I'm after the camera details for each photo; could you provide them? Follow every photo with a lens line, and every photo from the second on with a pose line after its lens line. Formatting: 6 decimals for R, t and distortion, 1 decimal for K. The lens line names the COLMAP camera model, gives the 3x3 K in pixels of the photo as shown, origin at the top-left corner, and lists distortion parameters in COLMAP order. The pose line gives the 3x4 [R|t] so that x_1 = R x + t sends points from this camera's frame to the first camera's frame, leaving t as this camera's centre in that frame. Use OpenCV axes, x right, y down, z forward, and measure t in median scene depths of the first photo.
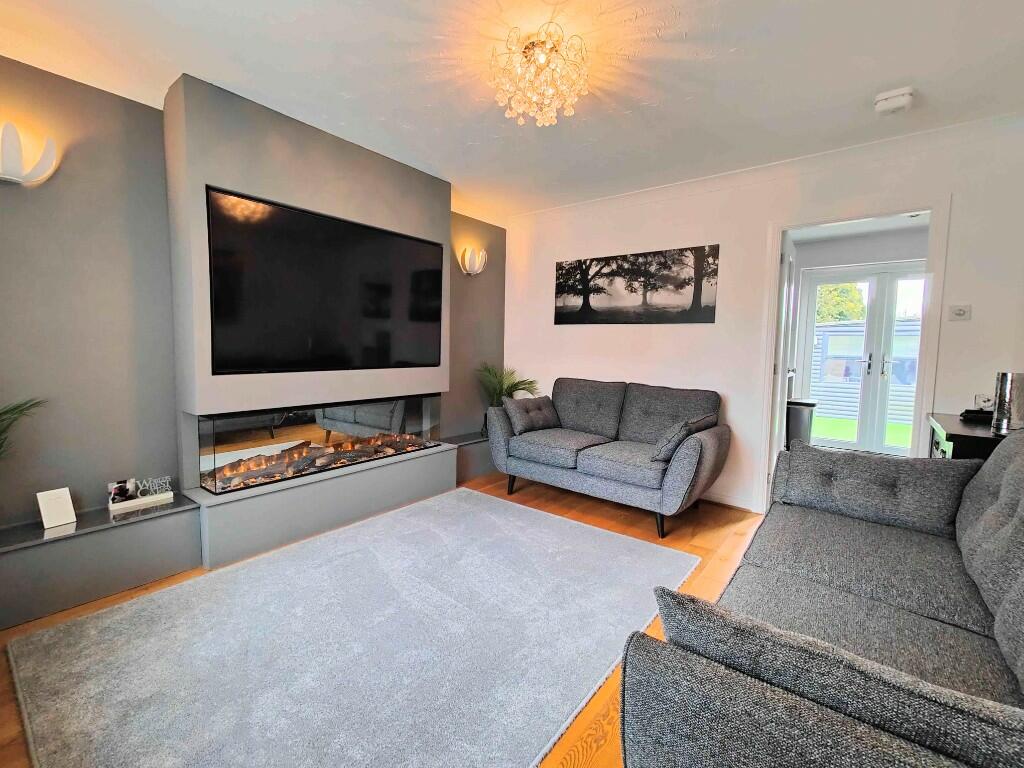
lens RADIAL K [[448.6, 0, 514.8], [0, 448.6, 382.0], [0, 0, 1]] dist [0.009748, 0.000420]
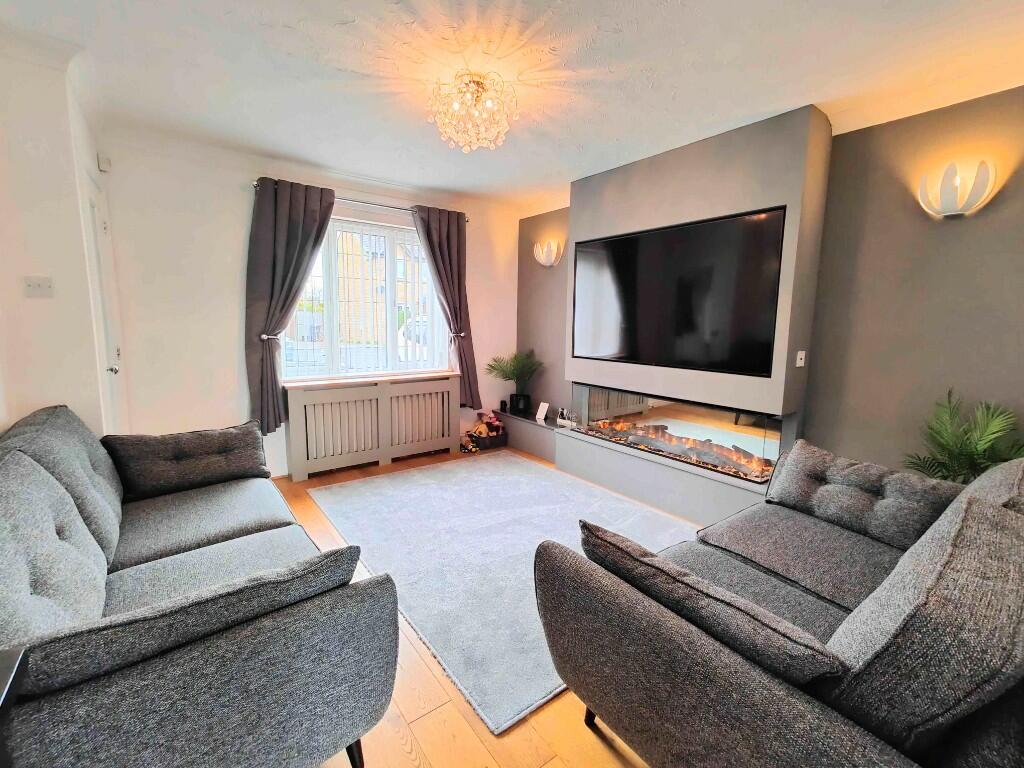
lens RADIAL K [[448.6, 0, 512.0], [0, 448.6, 383.0], [0, 0, 1]] dist [0.009748, 0.000420]
pose [[-0.257089, 0.123336, -0.958485, 1.015944], [-0.085841, 0.984987, 0.149770, -0.159148], [0.962568, 0.120781, -0.242642, 1.233686]]
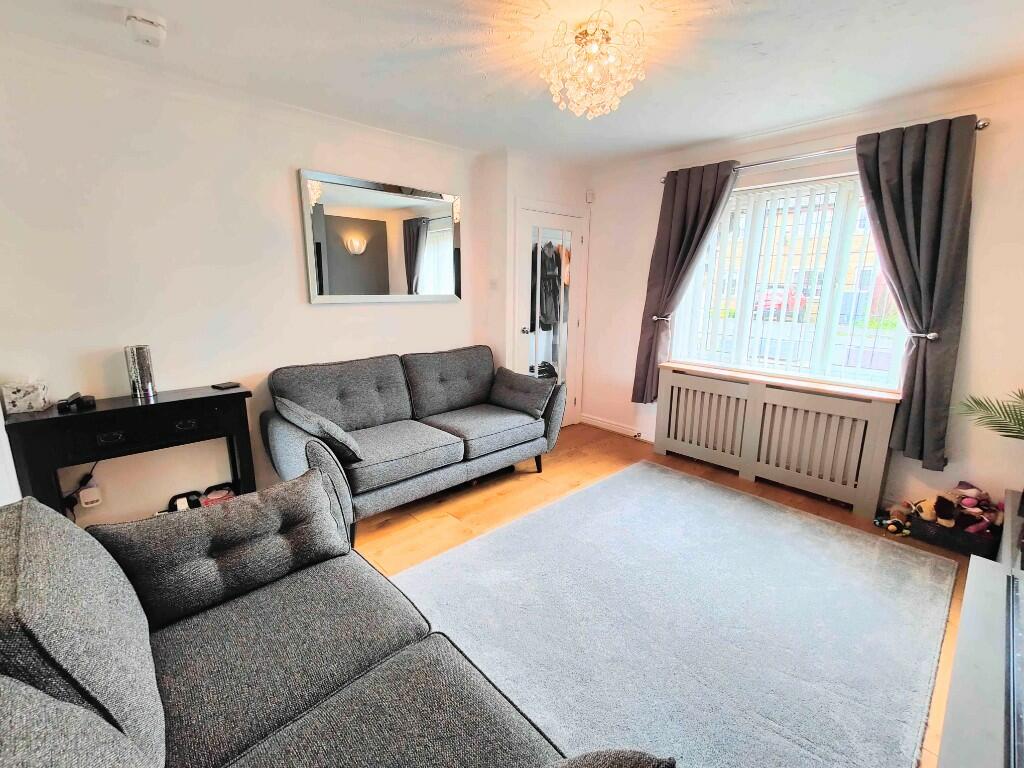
lens RADIAL K [[448.6, 0, 511.0], [0, 448.6, 381.4], [0, 0, 1]] dist [0.009748, 0.000420]
pose [[-0.987021, -0.055539, 0.150680, 0.075303], [-0.011326, 0.960031, 0.279664, -0.250169], [-0.160190, 0.274327, -0.948200, 1.791823]]
